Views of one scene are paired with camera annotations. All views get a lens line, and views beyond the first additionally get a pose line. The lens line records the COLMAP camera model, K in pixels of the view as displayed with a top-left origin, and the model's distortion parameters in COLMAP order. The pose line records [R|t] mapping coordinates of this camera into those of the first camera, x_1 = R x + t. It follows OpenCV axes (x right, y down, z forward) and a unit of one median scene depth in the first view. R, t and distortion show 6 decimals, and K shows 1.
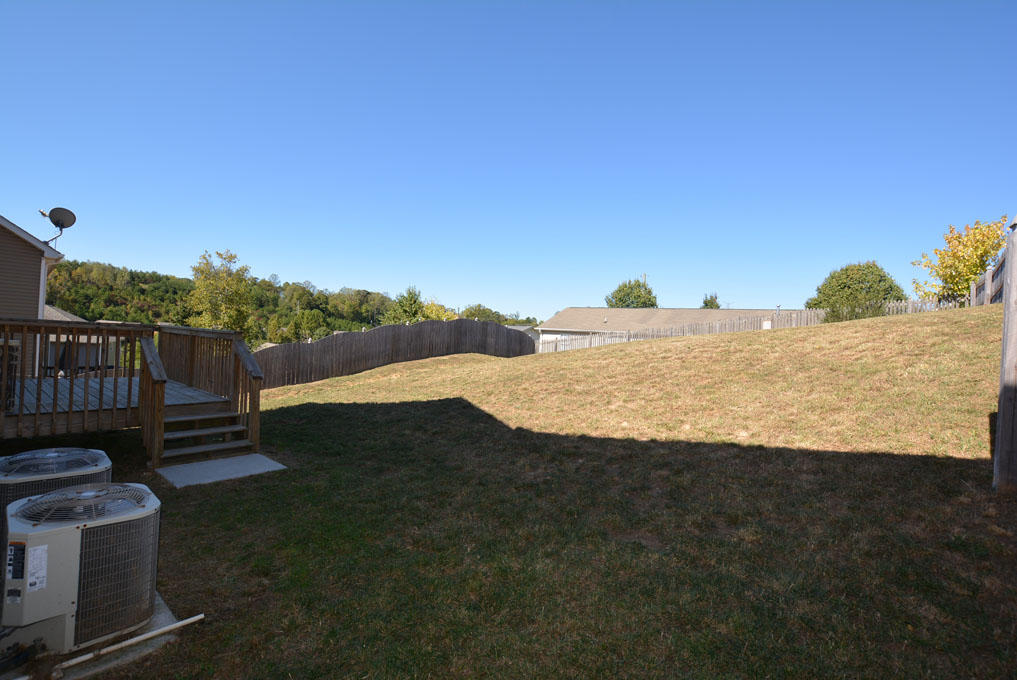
lens RADIAL K [[446.5, 0, 509.6], [0, 446.5, 335.2], [0, 0, 1]] dist [-0.026817, -0.000100]
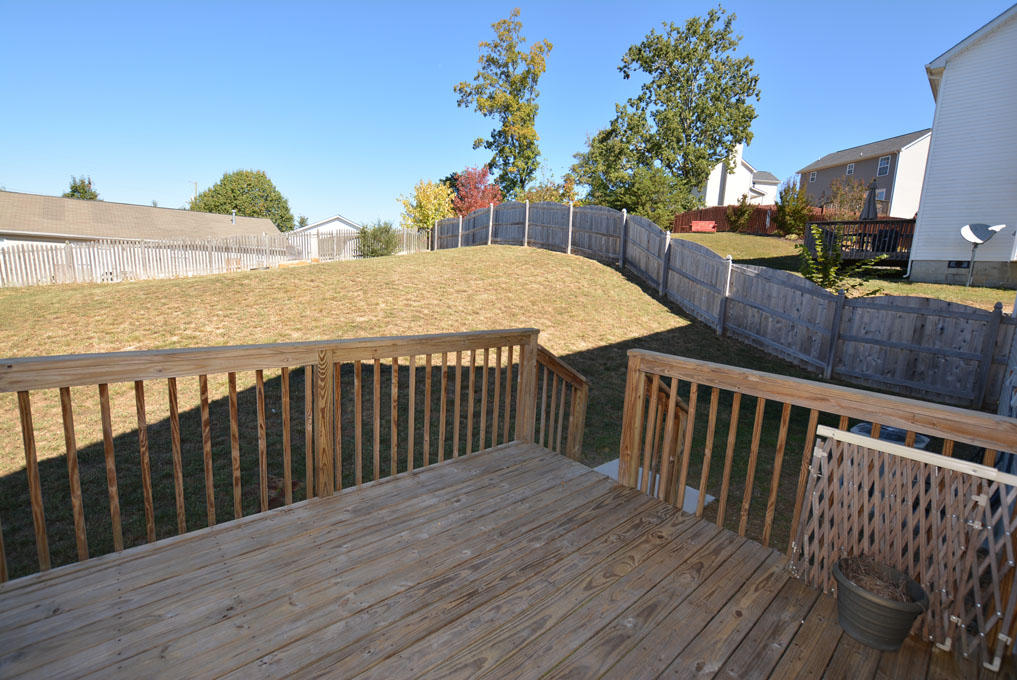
lens RADIAL K [[448.7, 0, 505.1], [0, 448.7, 341.4], [0, 0, 1]] dist [-0.035915, 0.006122]
pose [[0.196534, -0.198174, 0.960261, -0.150467], [-0.053691, 0.975717, 0.212353, -0.014650], [-0.979026, -0.093292, 0.181122, 0.113099]]
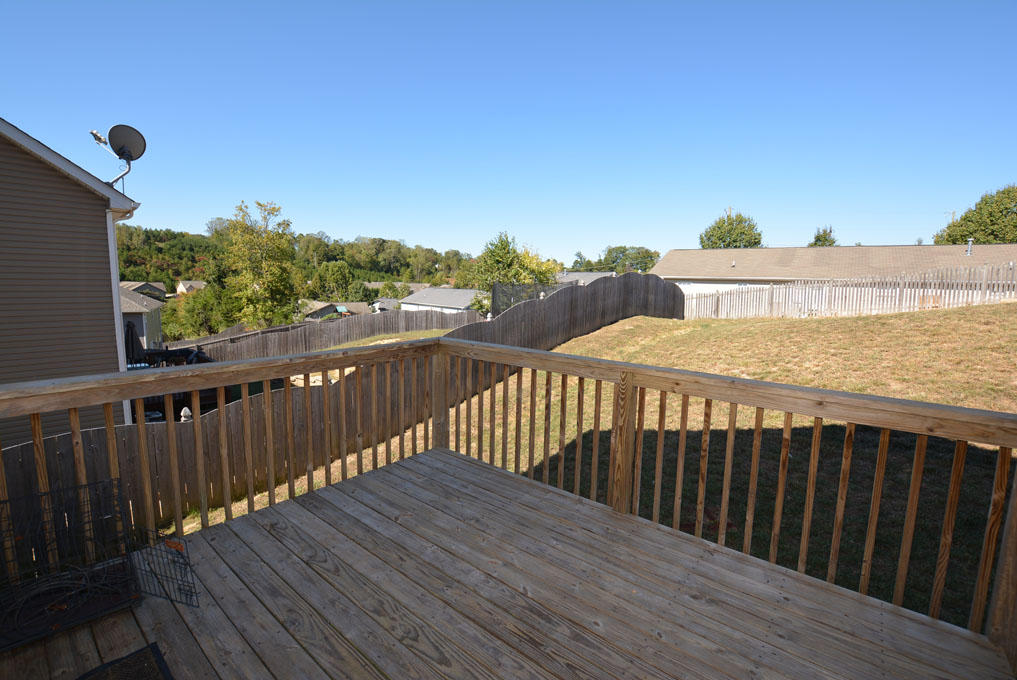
lens RADIAL K [[448.7, 0, 509.9], [0, 448.7, 342.8], [0, 0, 1]] dist [-0.035915, 0.006122]
pose [[0.998785, -0.032677, -0.036901, -0.116479], [0.037553, 0.989399, 0.140280, -0.013218], [0.031926, -0.141495, 0.989424, 0.088256]]
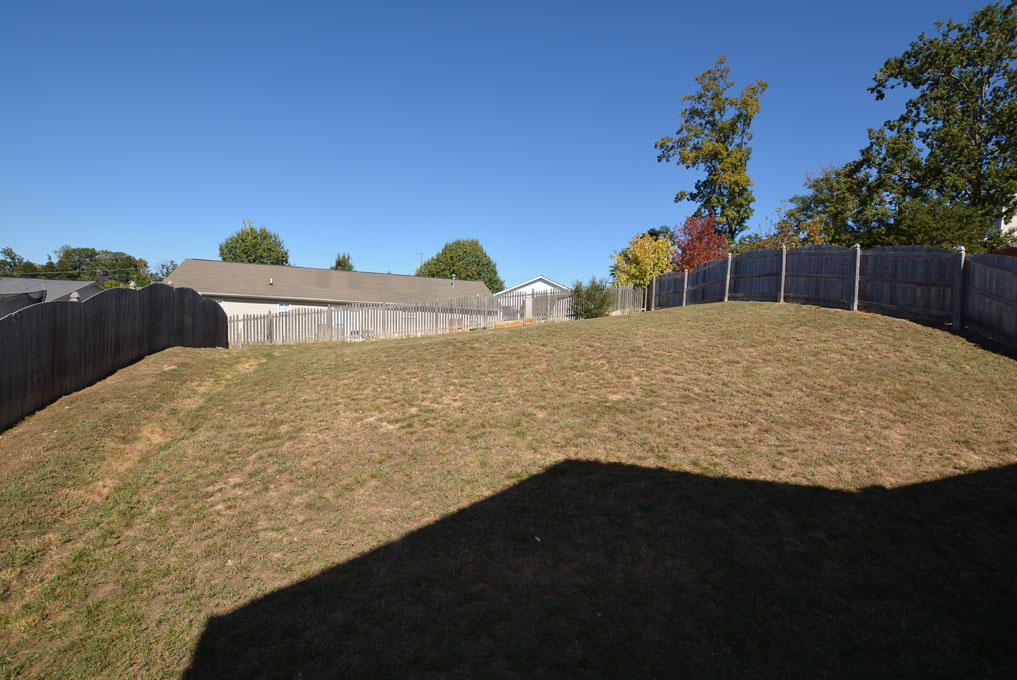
lens RADIAL K [[448.7, 0, 504.2], [0, 448.7, 345.3], [0, 0, 1]] dist [-0.035915, 0.006122]
pose [[0.567279, -0.077416, 0.819879, -0.121747], [-0.025536, 0.993439, 0.111473, -0.013295], [-0.823130, -0.084172, 0.561580, 0.154601]]
